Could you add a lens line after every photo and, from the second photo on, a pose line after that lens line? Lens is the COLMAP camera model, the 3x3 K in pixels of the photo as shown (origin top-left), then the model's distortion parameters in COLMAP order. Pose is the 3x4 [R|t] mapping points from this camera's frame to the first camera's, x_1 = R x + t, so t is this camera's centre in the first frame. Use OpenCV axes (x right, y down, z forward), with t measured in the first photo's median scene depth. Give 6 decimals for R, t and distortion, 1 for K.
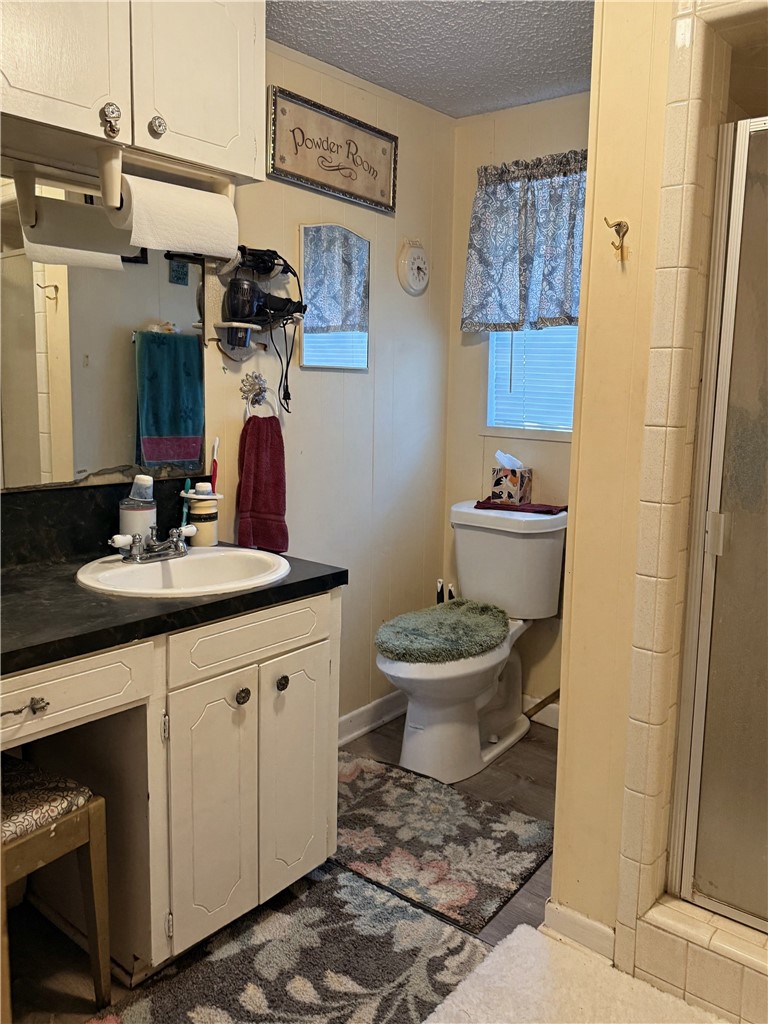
lens RADIAL K [[843.5, 0, 384.7], [0, 843.5, 508.7], [0, 0, 1]] dist [-0.005654, -0.009240]
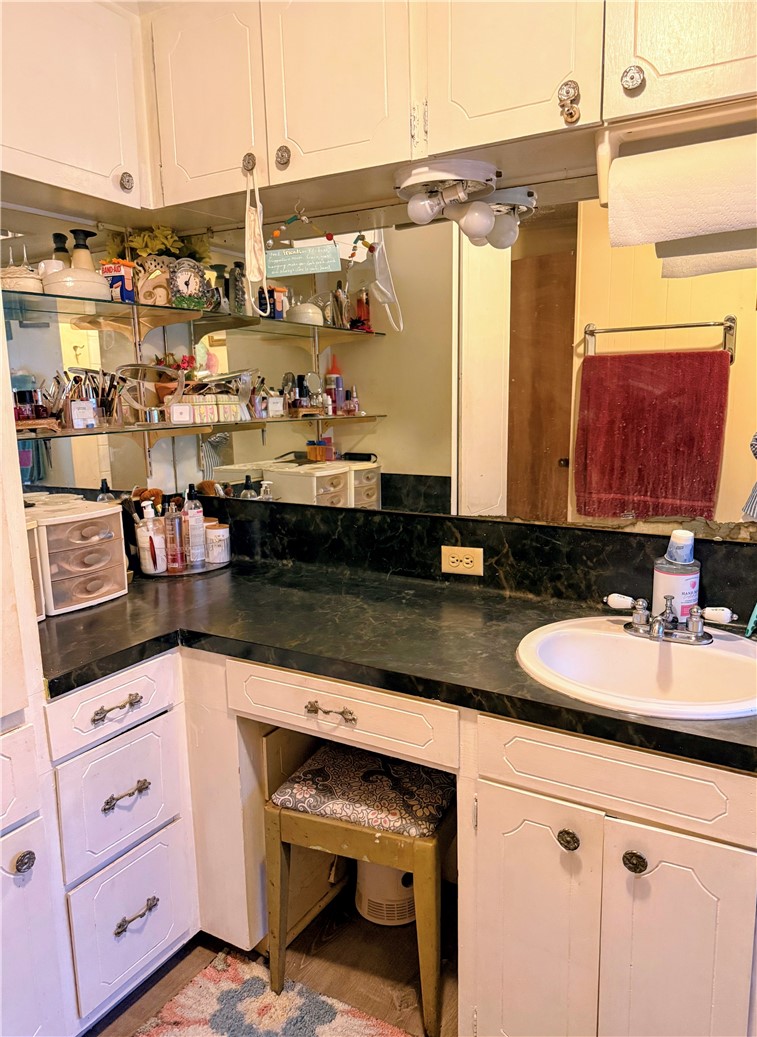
lens RADIAL K [[737.2, 0, 380.3], [0, 737.2, 522.2], [0, 0, 1]] dist [-0.000281, -0.003835]
pose [[0.148953, 0.152150, -0.977069, 0.397030], [-0.127531, 0.982795, 0.133600, -0.119144], [0.980586, 0.104706, 0.165794, 0.691663]]
